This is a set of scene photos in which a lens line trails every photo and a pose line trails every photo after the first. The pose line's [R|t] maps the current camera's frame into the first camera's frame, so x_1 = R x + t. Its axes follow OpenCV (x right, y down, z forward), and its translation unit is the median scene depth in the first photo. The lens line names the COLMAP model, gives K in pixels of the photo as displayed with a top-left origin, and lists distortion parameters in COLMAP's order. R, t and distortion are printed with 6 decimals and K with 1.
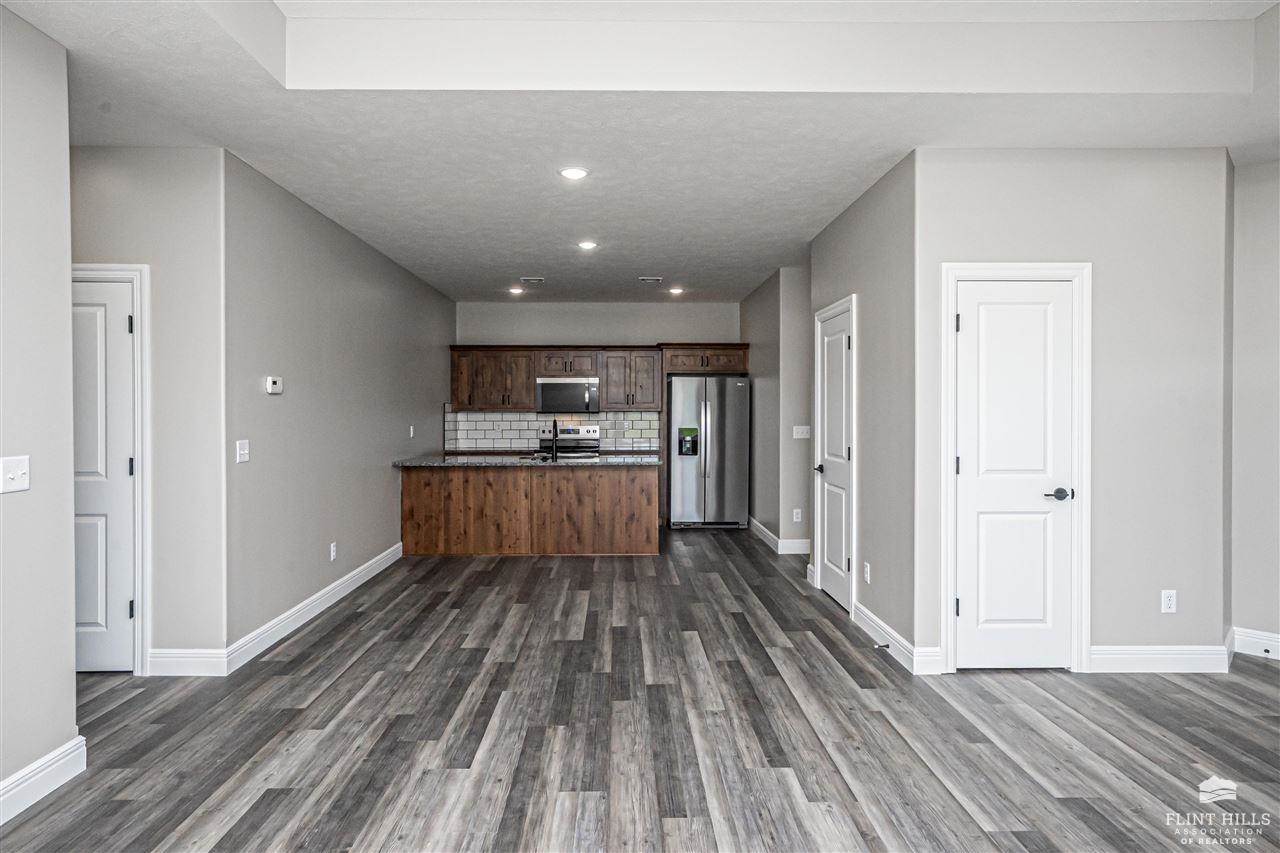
lens RADIAL K [[746.0, 0, 631.6], [0, 746.0, 411.9], [0, 0, 1]] dist [-0.017111, 0.022747]
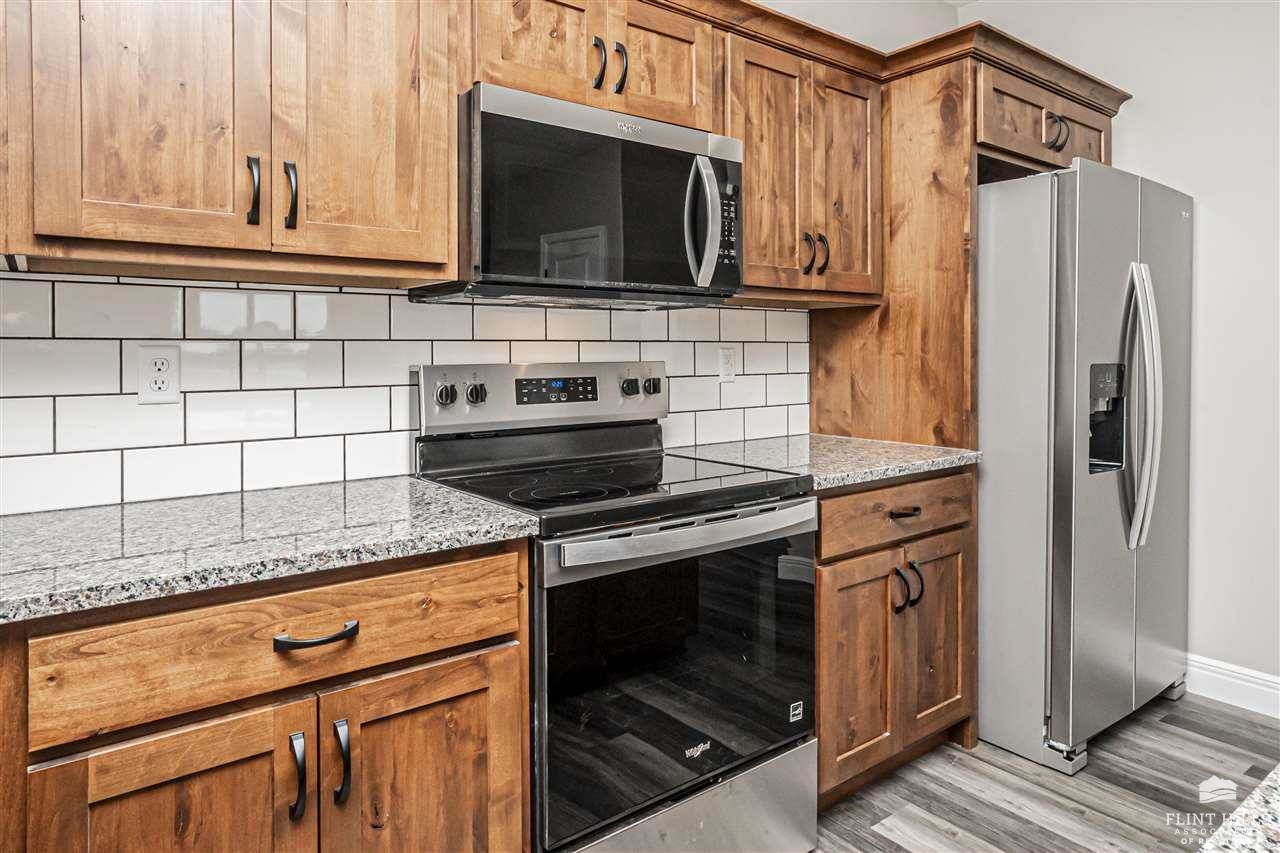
lens RADIAL K [[774.7, 0, 634.1], [0, 774.7, 352.2], [0, 0, 1]] dist [-0.007532, 0.005336]
pose [[0.812680, -0.002938, 0.582702, -0.257066], [0.006081, 0.999976, -0.003440, 0.021413], [-0.582678, 0.006339, 0.812678, 1.065280]]
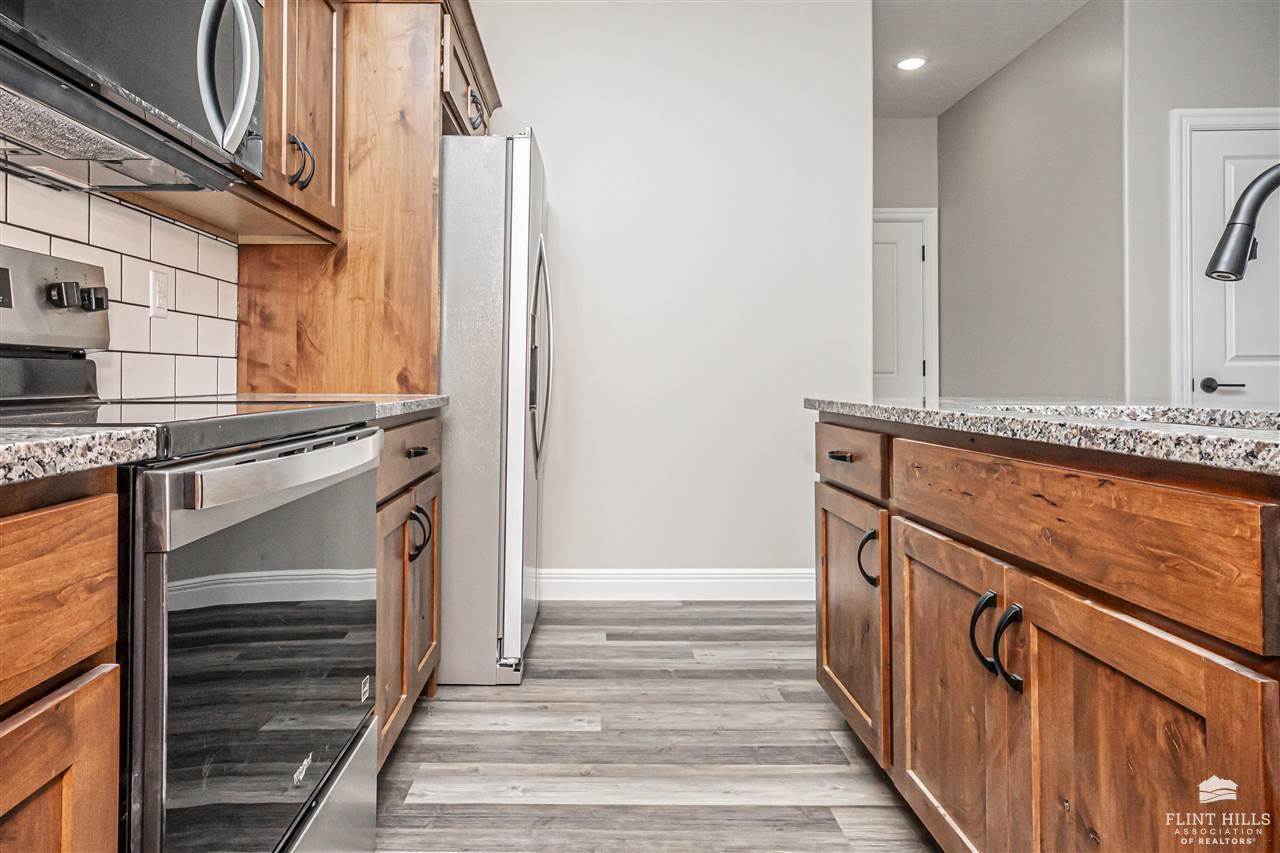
lens RADIAL K [[746.0, 0, 593.9], [0, 746.0, 371.2], [0, 0, 1]] dist [-0.017111, 0.022747]
pose [[0.026073, 0.008929, 0.999620, -0.264733], [0.003359, 0.999954, -0.009019, 0.056352], [-0.999654, 0.003593, 0.026042, 1.176492]]
